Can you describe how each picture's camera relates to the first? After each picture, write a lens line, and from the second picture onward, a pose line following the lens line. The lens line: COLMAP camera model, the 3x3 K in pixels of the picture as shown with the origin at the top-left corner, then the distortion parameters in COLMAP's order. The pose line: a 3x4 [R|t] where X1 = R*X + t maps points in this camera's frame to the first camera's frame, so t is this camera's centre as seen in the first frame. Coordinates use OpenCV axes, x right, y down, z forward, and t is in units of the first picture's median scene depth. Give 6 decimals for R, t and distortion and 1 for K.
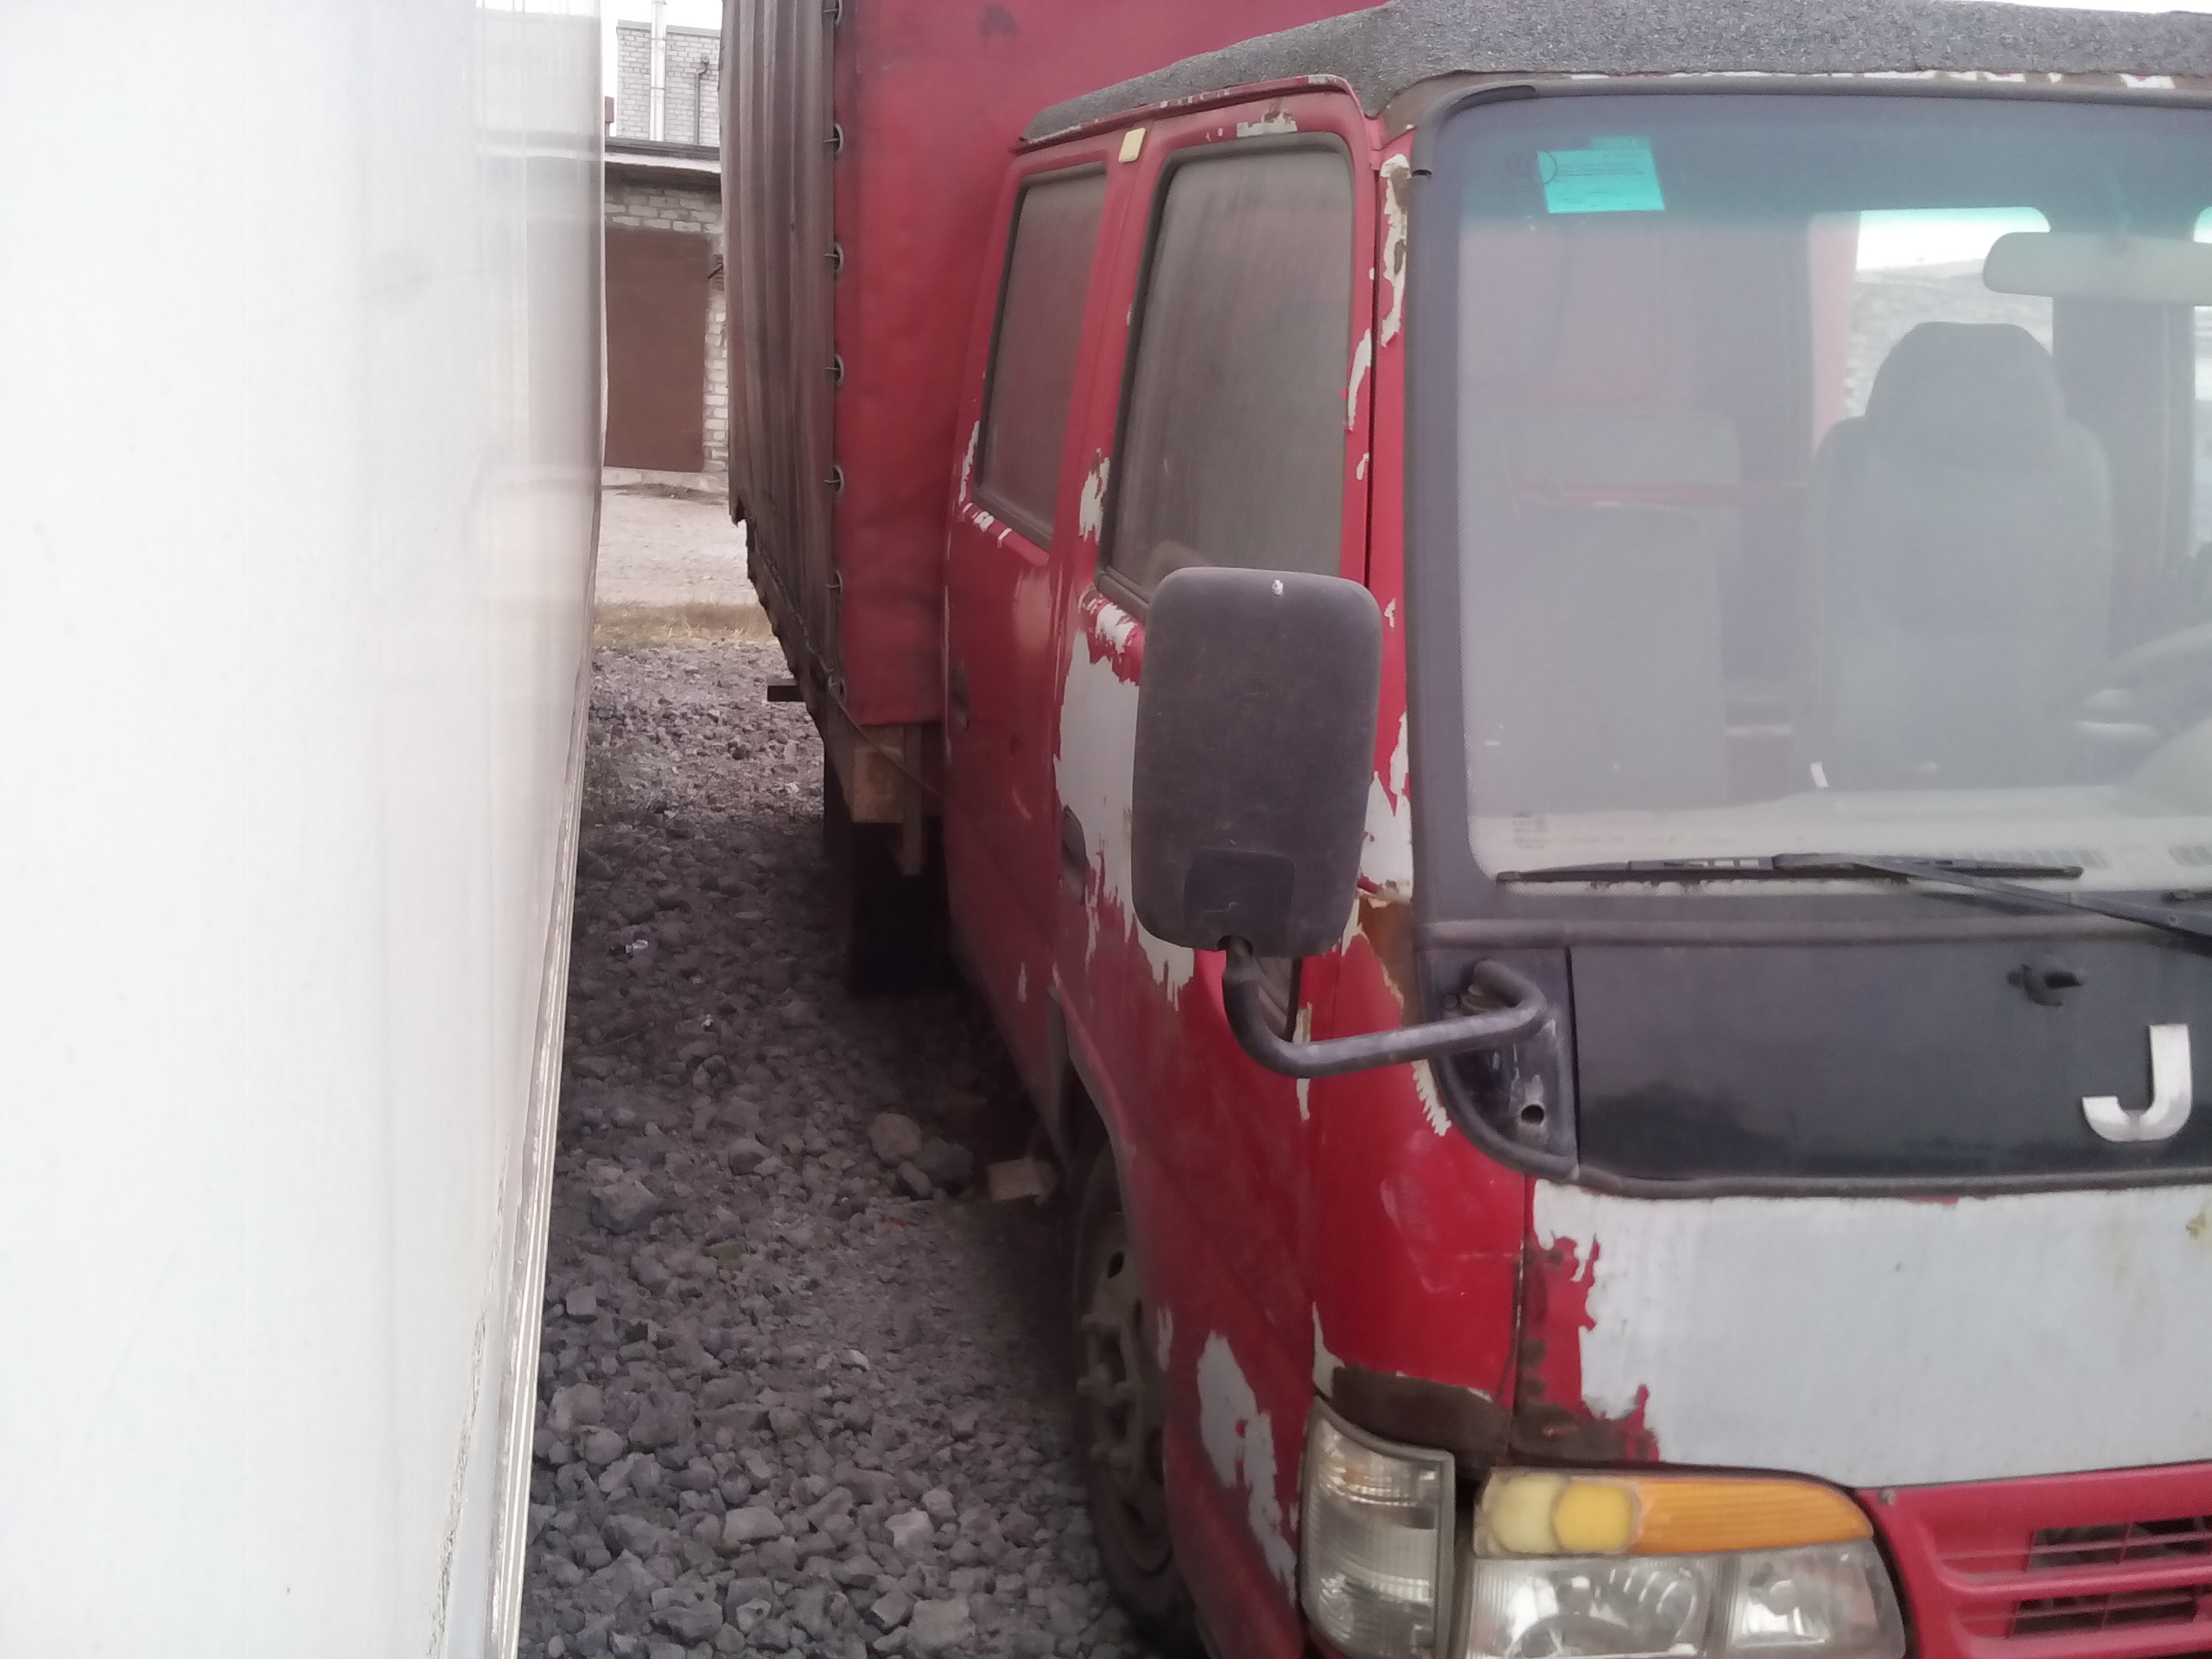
lens RADIAL K [[2095.4, 0, 1106.0], [0, 2095.4, 829.5], [0, 0, 1]] dist [0.001668, -0.074606]
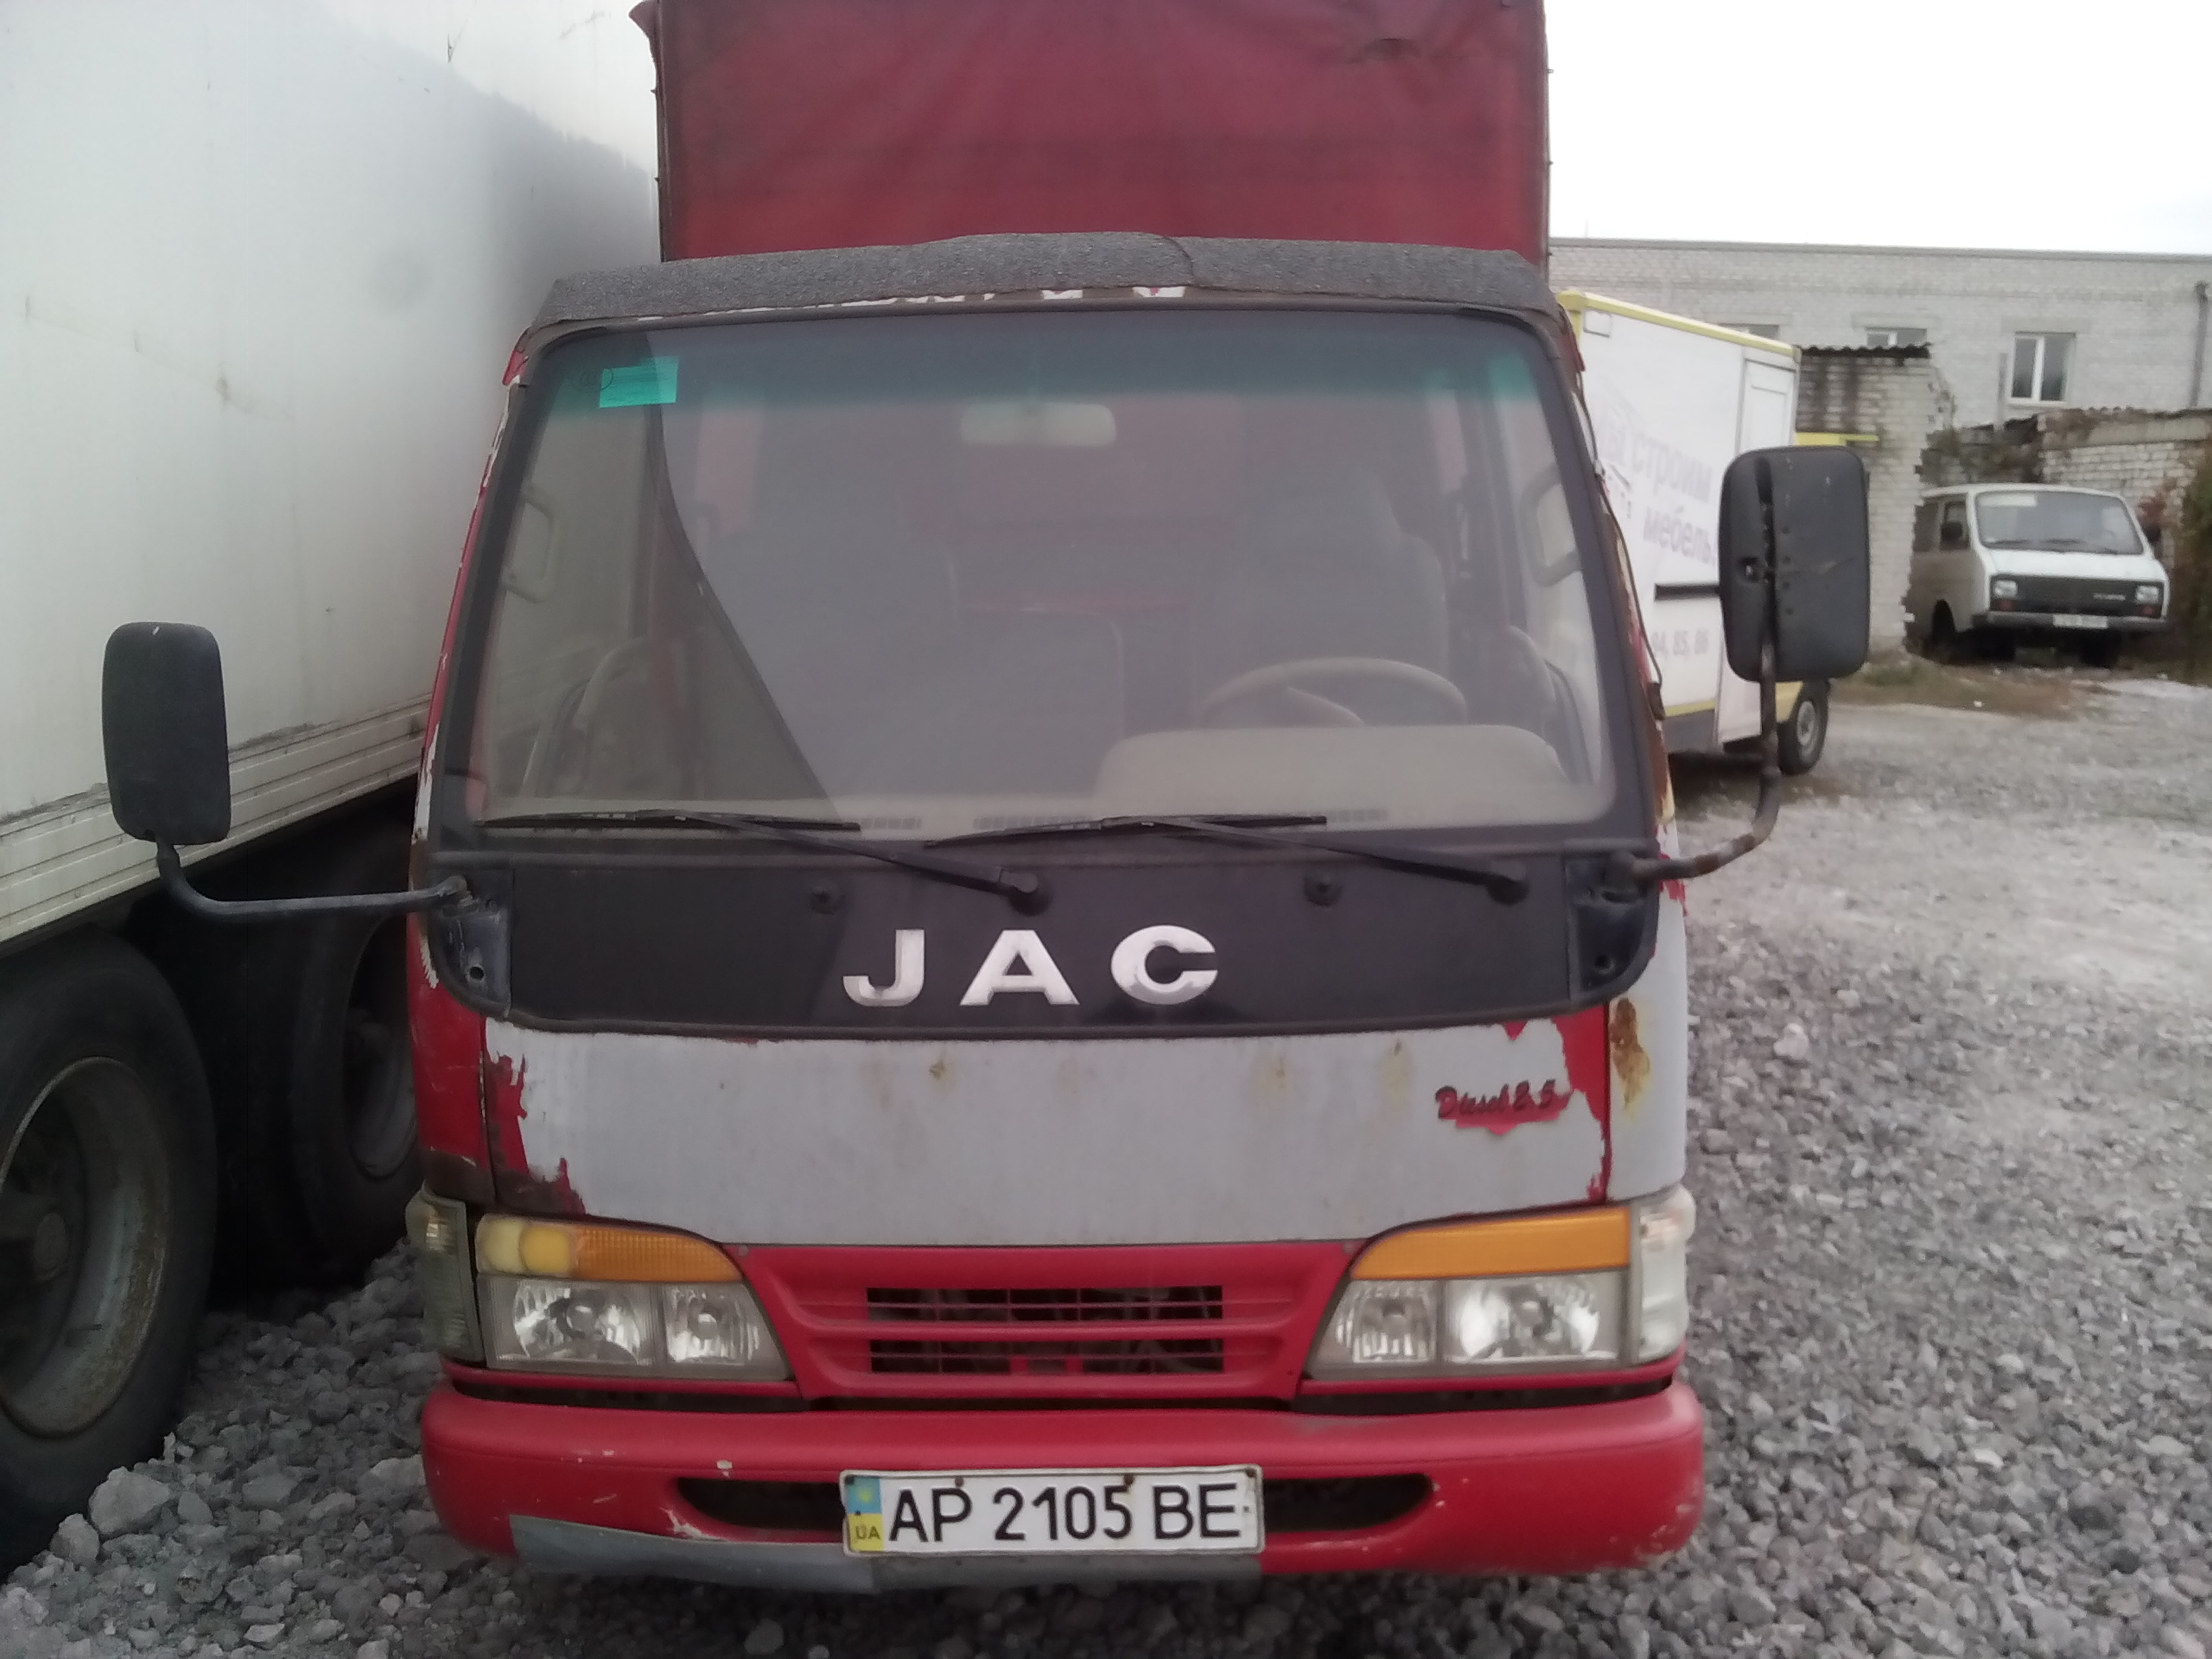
lens RADIAL K [[2095.4, 0, 1106.0], [0, 2095.4, 829.5], [0, 0, 1]] dist [0.001668, -0.074606]
pose [[0.976134, 0.002460, -0.217154, 0.974606], [-0.019585, 0.996859, -0.076743, 0.135147], [0.216283, 0.079164, 0.973116, -0.423987]]
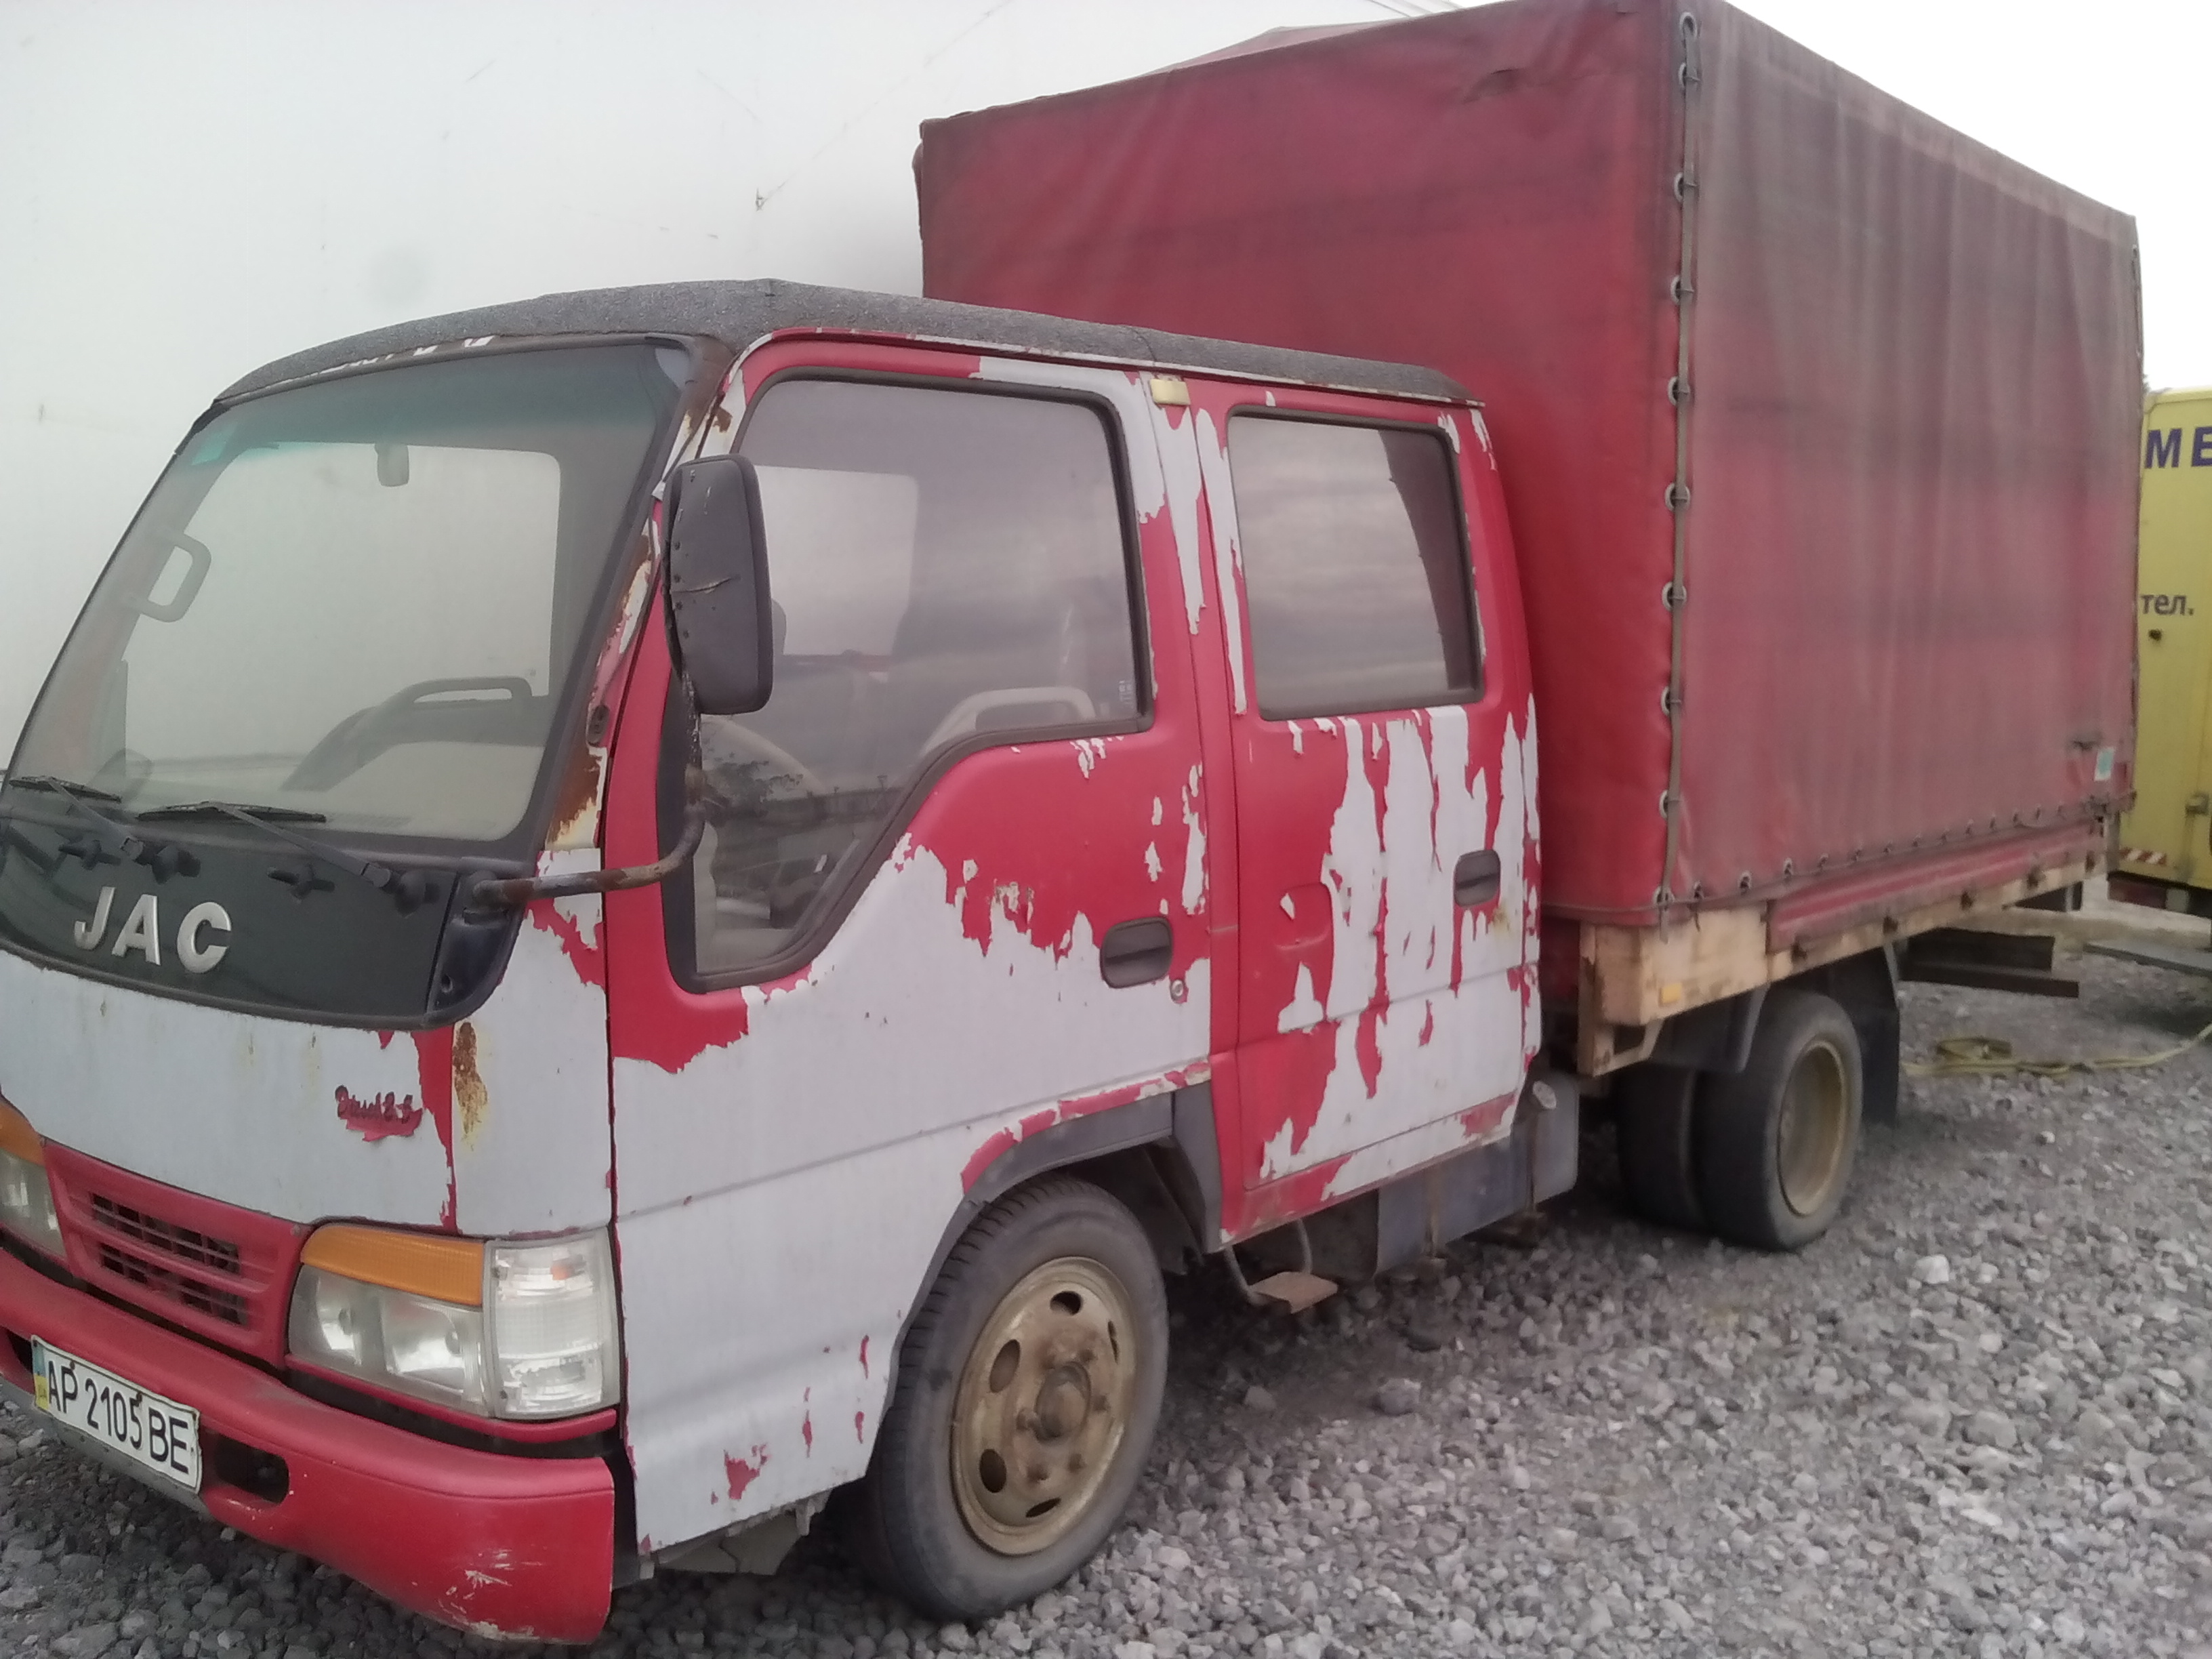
lens RADIAL K [[2151.1, 0, 1106.0], [0, 2151.1, 829.5], [0, 0, 1]] dist [0.000346, -0.170437]
pose [[0.644347, 0.047626, -0.763249, 2.423346], [-0.176693, 0.980325, -0.087996, 0.055521], [0.744041, 0.191561, 0.640084, 0.480533]]
